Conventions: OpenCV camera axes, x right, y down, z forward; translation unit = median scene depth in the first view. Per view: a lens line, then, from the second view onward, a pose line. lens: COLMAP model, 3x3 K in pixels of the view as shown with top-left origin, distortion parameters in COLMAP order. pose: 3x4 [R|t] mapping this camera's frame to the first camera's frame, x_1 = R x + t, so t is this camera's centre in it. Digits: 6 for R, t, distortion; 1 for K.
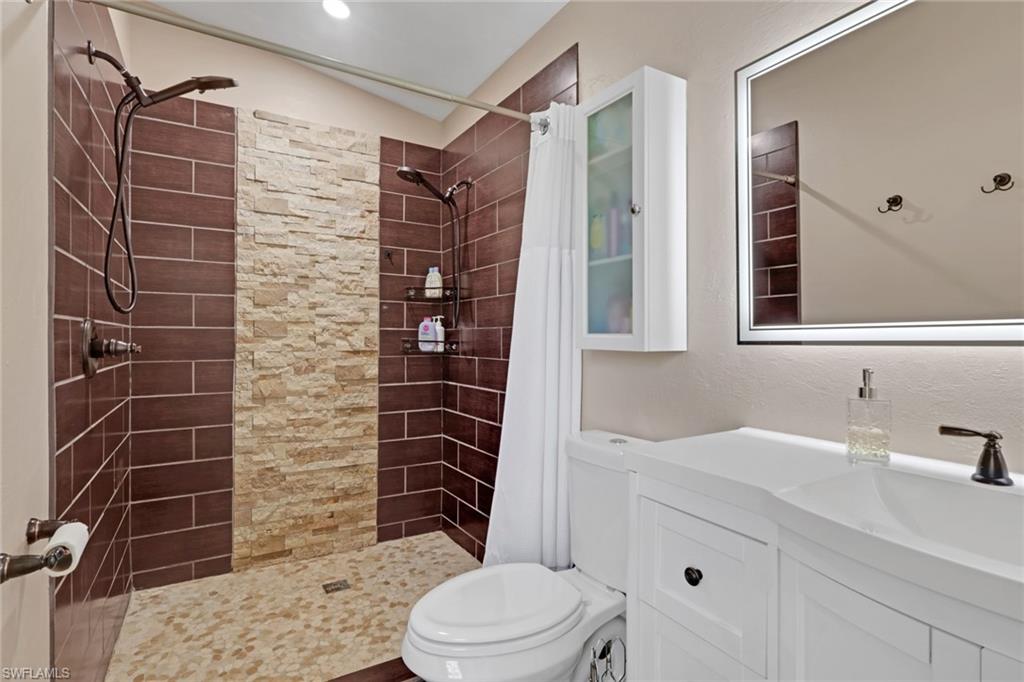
lens RADIAL K [[511.6, 0, 513.9], [0, 511.6, 337.3], [0, 0, 1]] dist [0.001184, 0.002412]
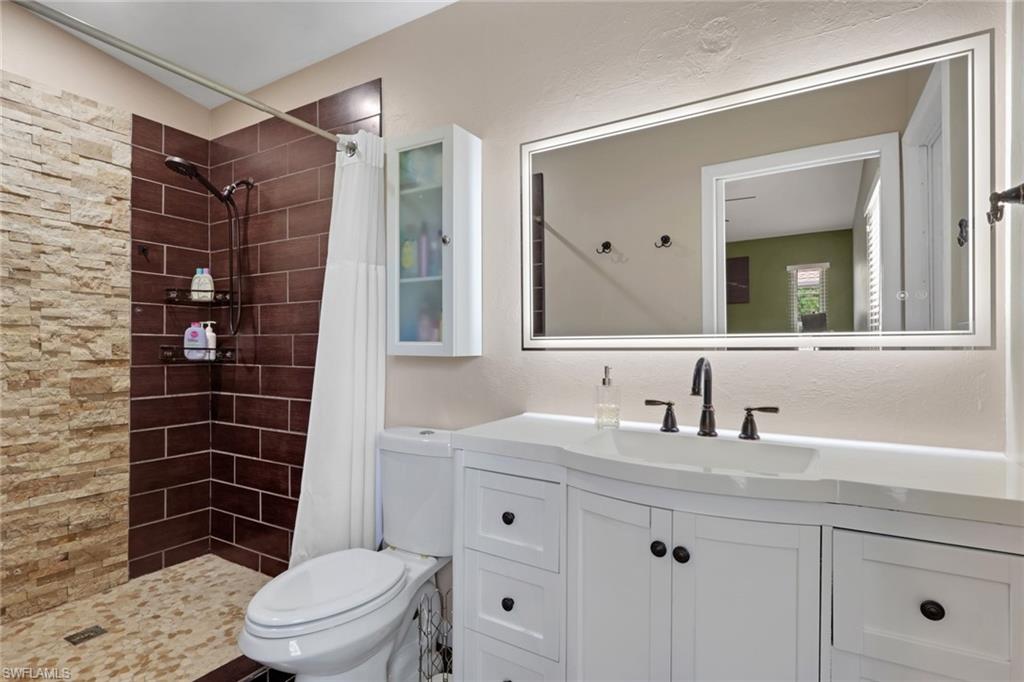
lens RADIAL K [[511.6, 0, 512.4], [0, 511.6, 344.4], [0, 0, 1]] dist [0.001184, 0.002412]
pose [[0.884374, 0.001923, 0.466774, -0.109254], [-0.001936, 0.999998, -0.000452, -0.000661], [-0.466774, -0.000504, 0.884376, -0.086416]]
